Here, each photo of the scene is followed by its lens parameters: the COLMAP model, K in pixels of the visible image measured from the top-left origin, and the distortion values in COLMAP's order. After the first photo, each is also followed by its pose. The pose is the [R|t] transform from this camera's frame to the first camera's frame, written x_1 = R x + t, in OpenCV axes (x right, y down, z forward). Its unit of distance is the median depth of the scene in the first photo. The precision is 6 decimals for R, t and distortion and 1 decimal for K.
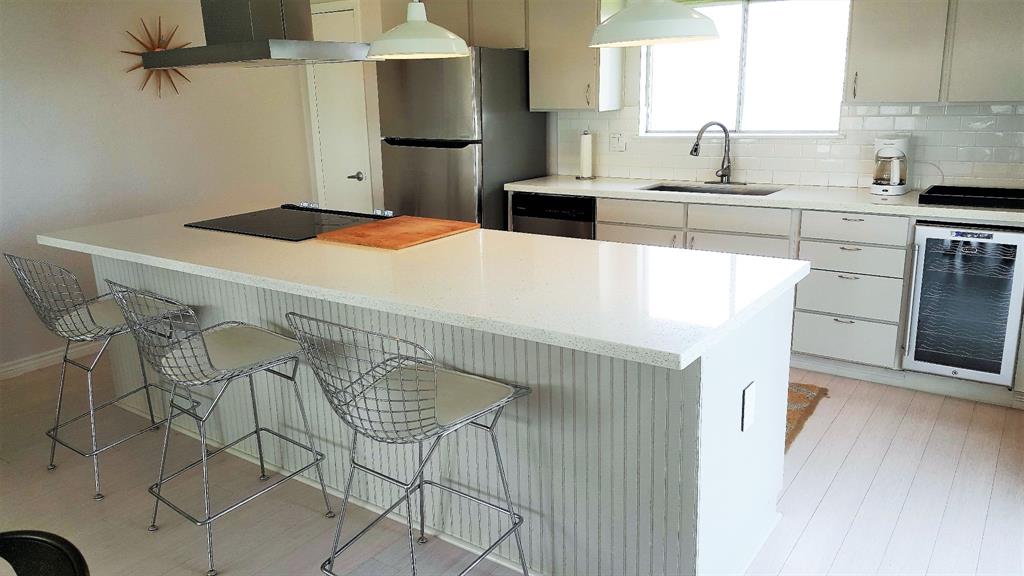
lens RADIAL K [[772.2, 0, 512.0], [0, 772.2, 288.0], [0, 0, 1]] dist [0.067450, -0.002457]
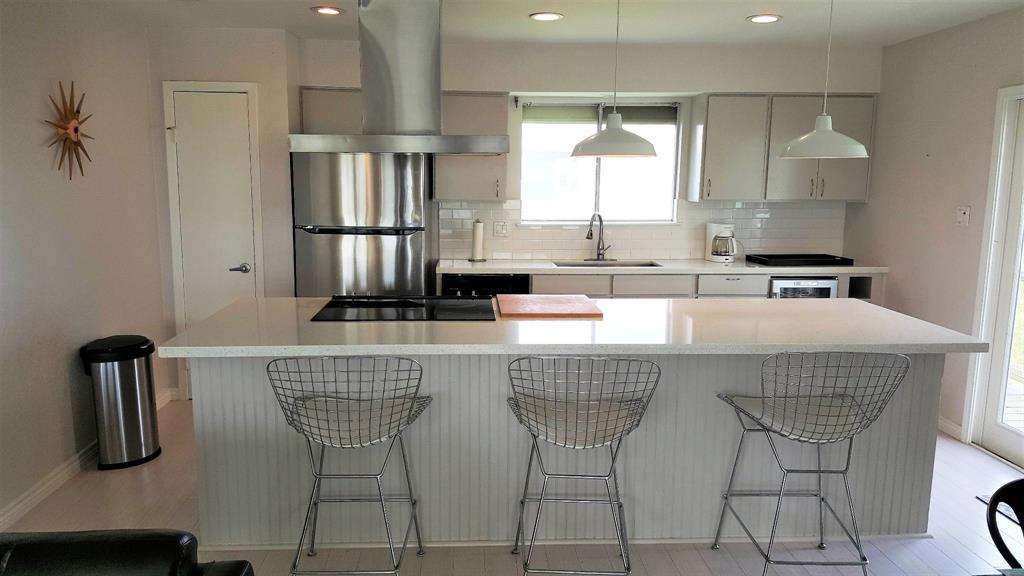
lens RADIAL K [[800.9, 0, 512.0], [0, 800.9, 288.0], [0, 0, 1]] dist [0.351612, -0.000813]
pose [[0.776931, -0.057877, 0.626920, -0.676813], [0.129721, 0.989116, -0.069446, -0.015574], [-0.616077, 0.135279, 0.775983, 0.065772]]
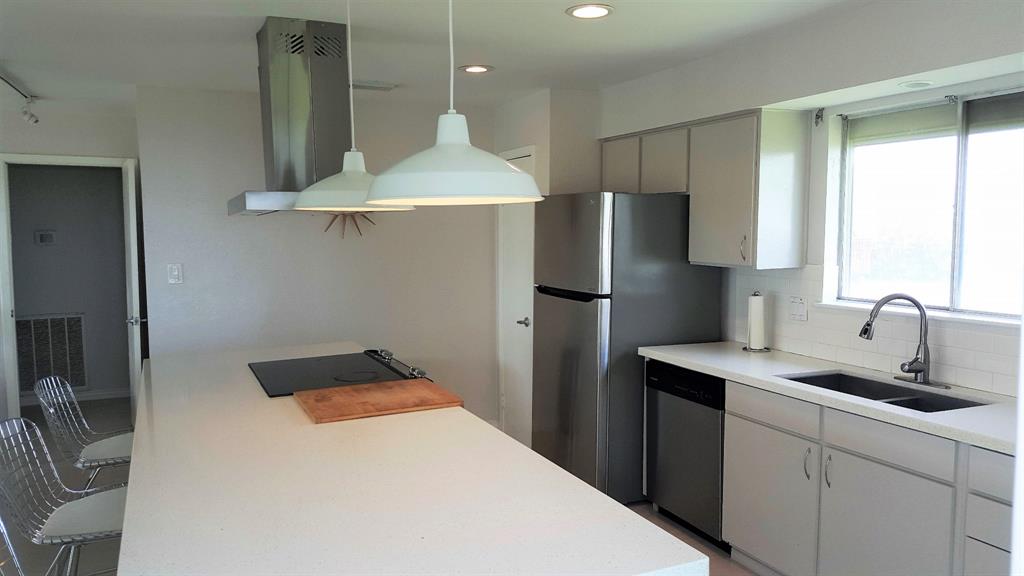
lens RADIAL K [[772.2, 0, 512.0], [0, 772.2, 288.0], [0, 0, 1]] dist [0.067450, -0.002457]
pose [[0.866291, 0.062611, -0.495600, 0.299459], [-0.141853, 0.982106, -0.123880, -0.079219], [0.478976, 0.177618, 0.859671, 0.214593]]
